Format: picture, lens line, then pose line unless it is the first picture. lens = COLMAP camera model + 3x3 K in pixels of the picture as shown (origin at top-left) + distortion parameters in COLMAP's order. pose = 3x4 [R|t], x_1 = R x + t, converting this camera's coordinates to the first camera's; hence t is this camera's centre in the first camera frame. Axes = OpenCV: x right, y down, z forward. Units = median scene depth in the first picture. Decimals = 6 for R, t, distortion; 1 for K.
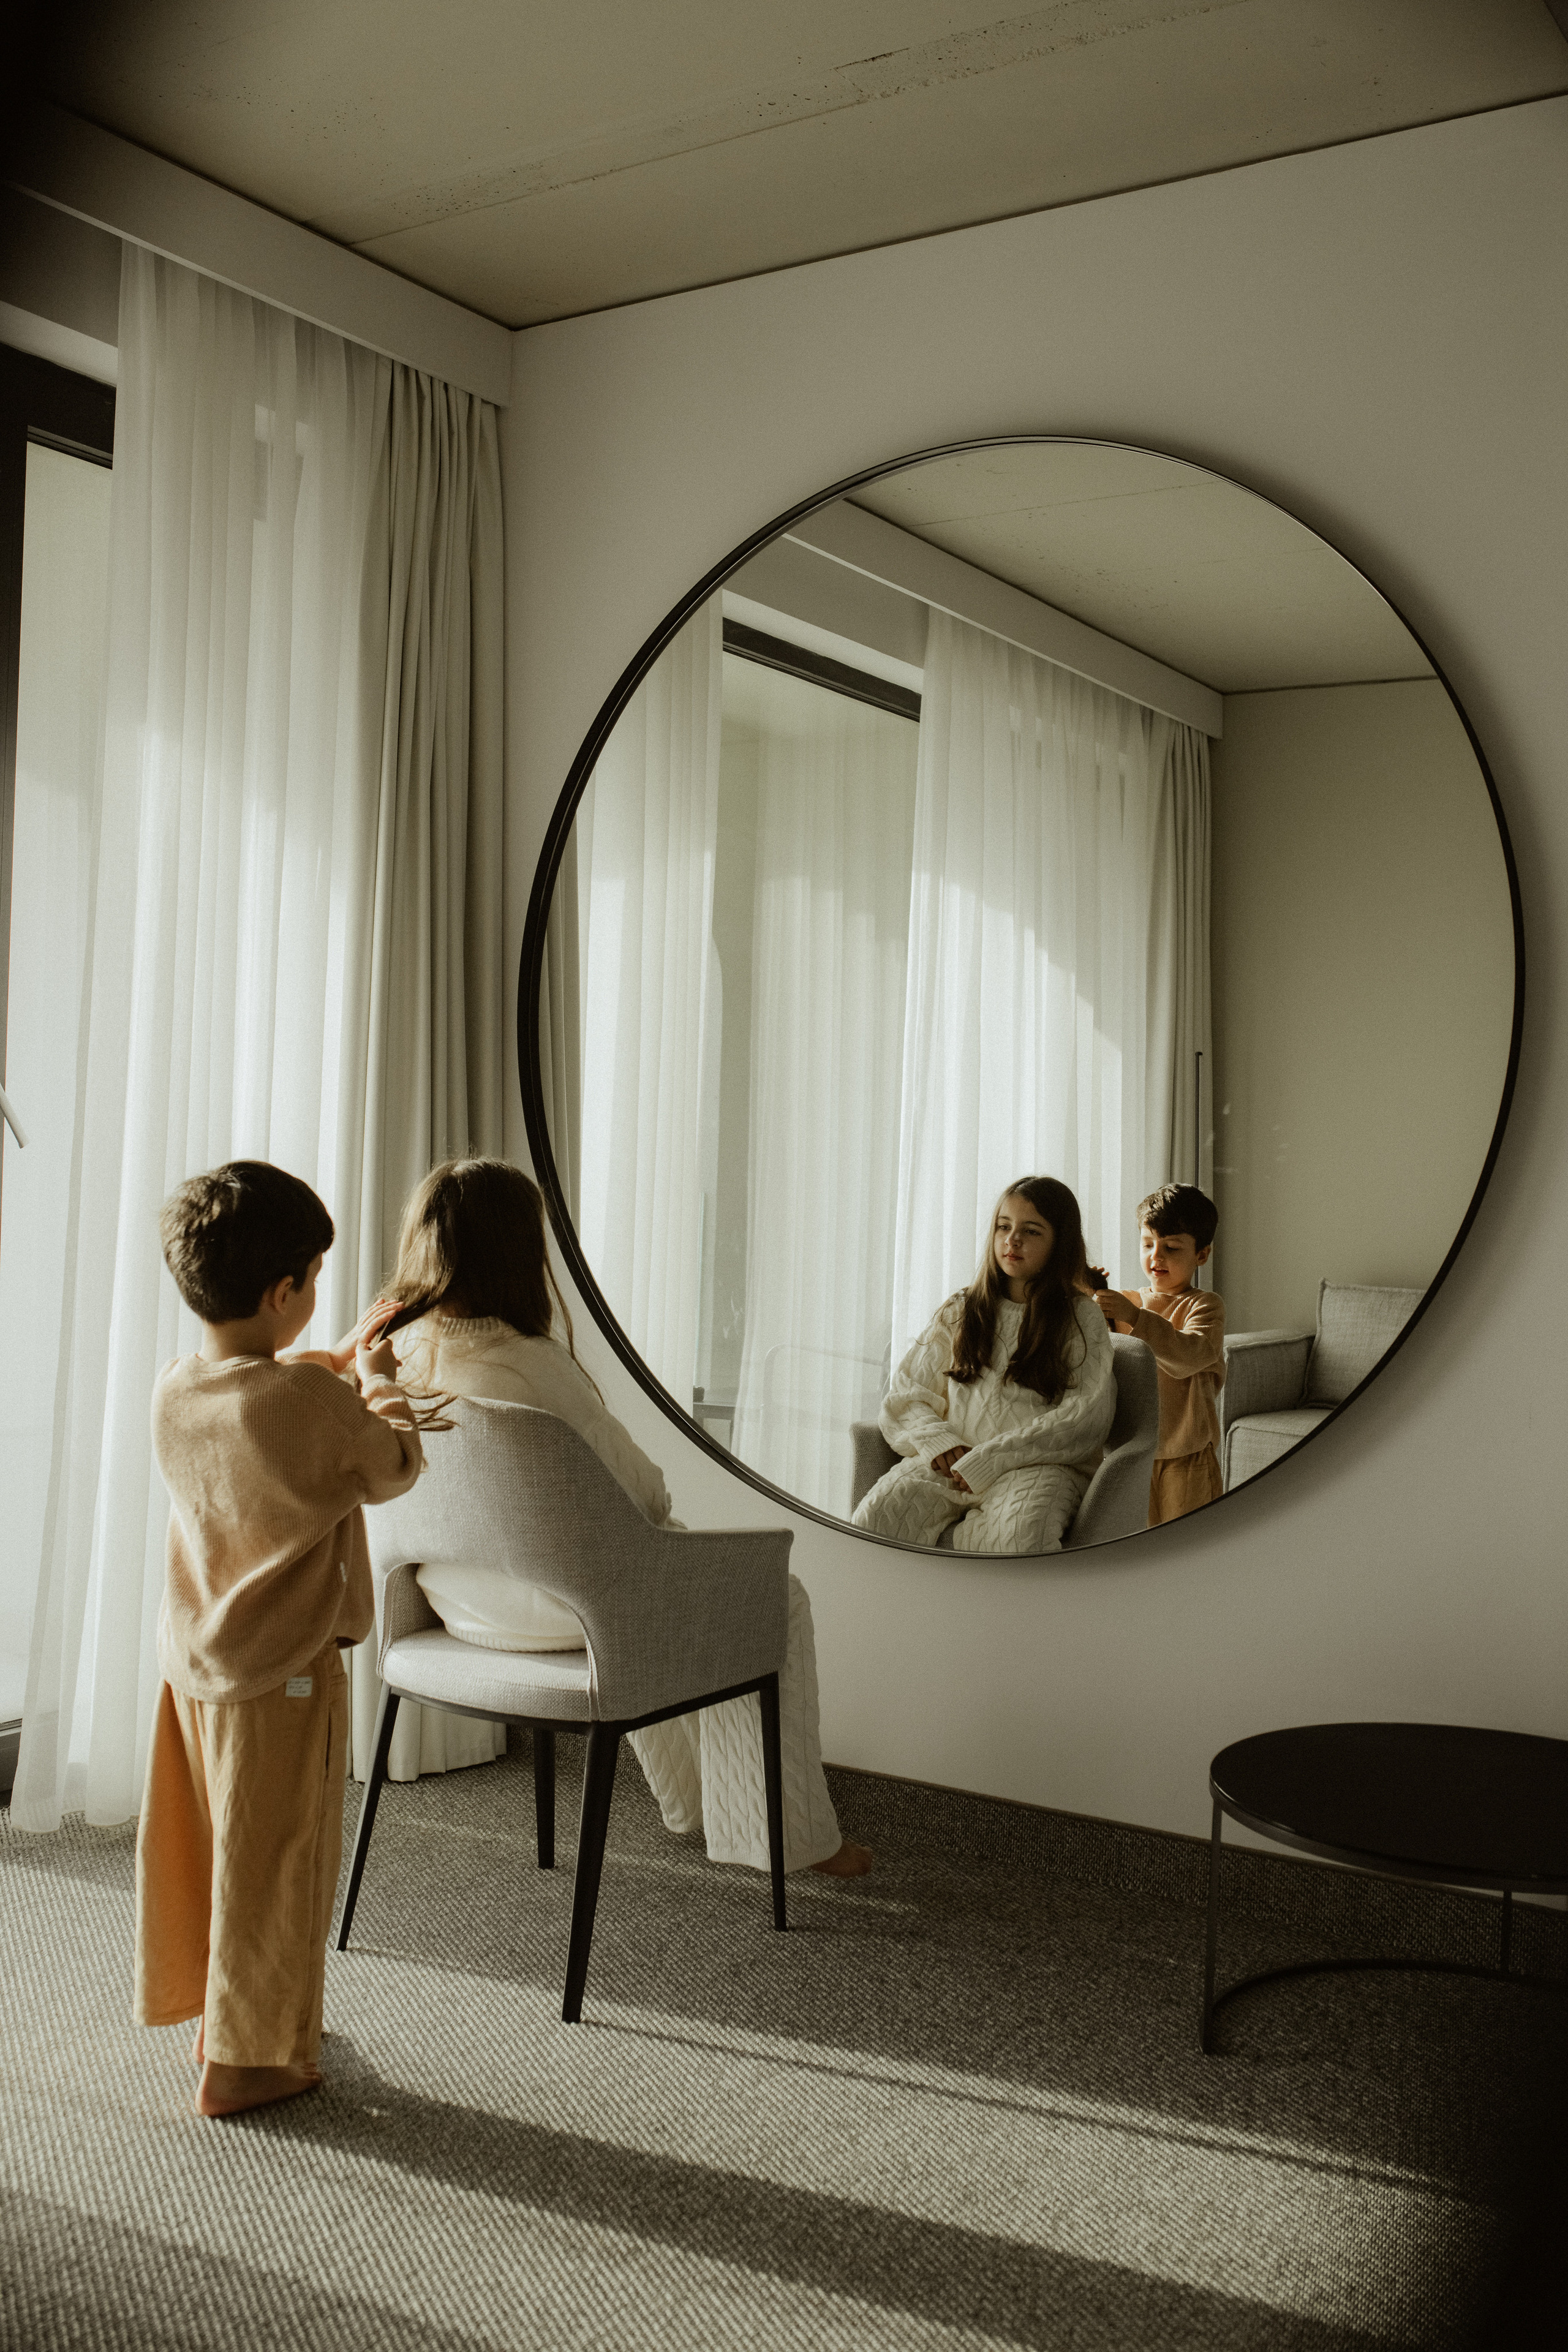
lens RADIAL K [[2240.2, 0, 764.7], [0, 2240.2, 1143.9], [0, 0, 1]] dist [0.016091, 0.000000]
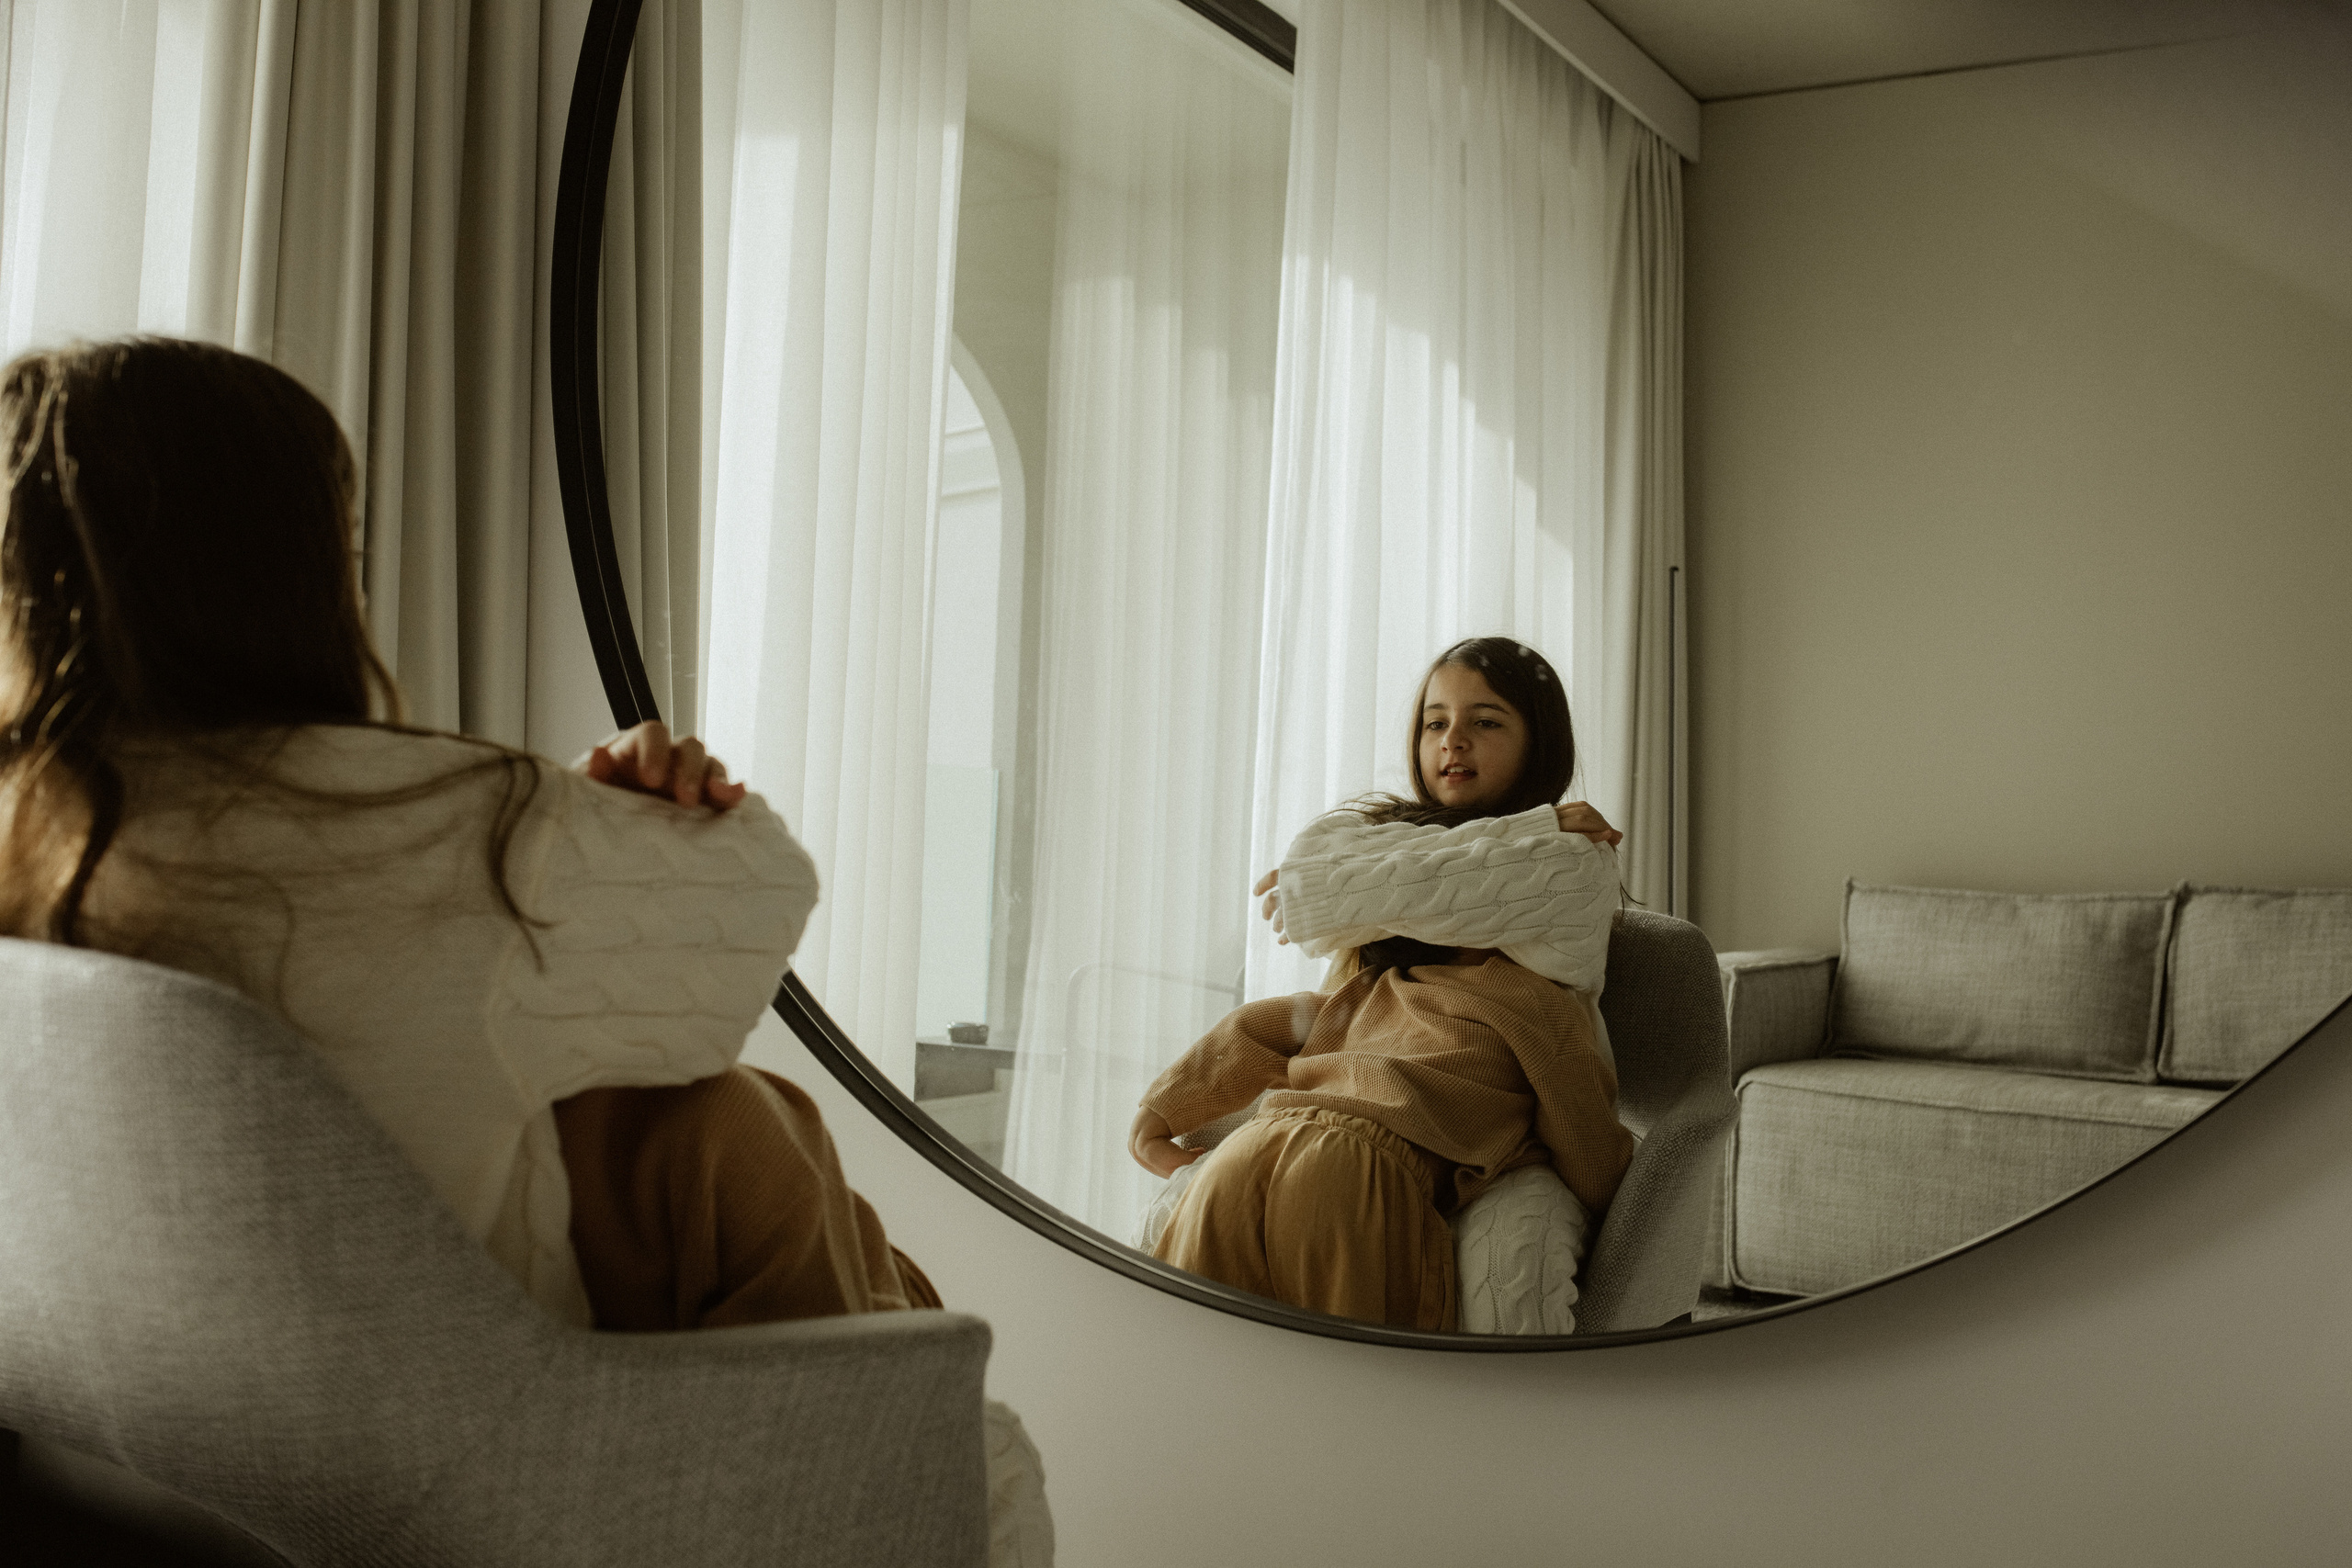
lens RADIAL K [[2240.0, 0, 1206.9], [0, 2240.0, 791.2], [0, 0, 1]] dist [0.016091, 0.000000]
pose [[0.999295, 0.011348, 0.035776, 0.019360], [-0.011083, 0.999910, -0.007601, 0.042458], [-0.035859, 0.007199, 0.999331, 0.308526]]
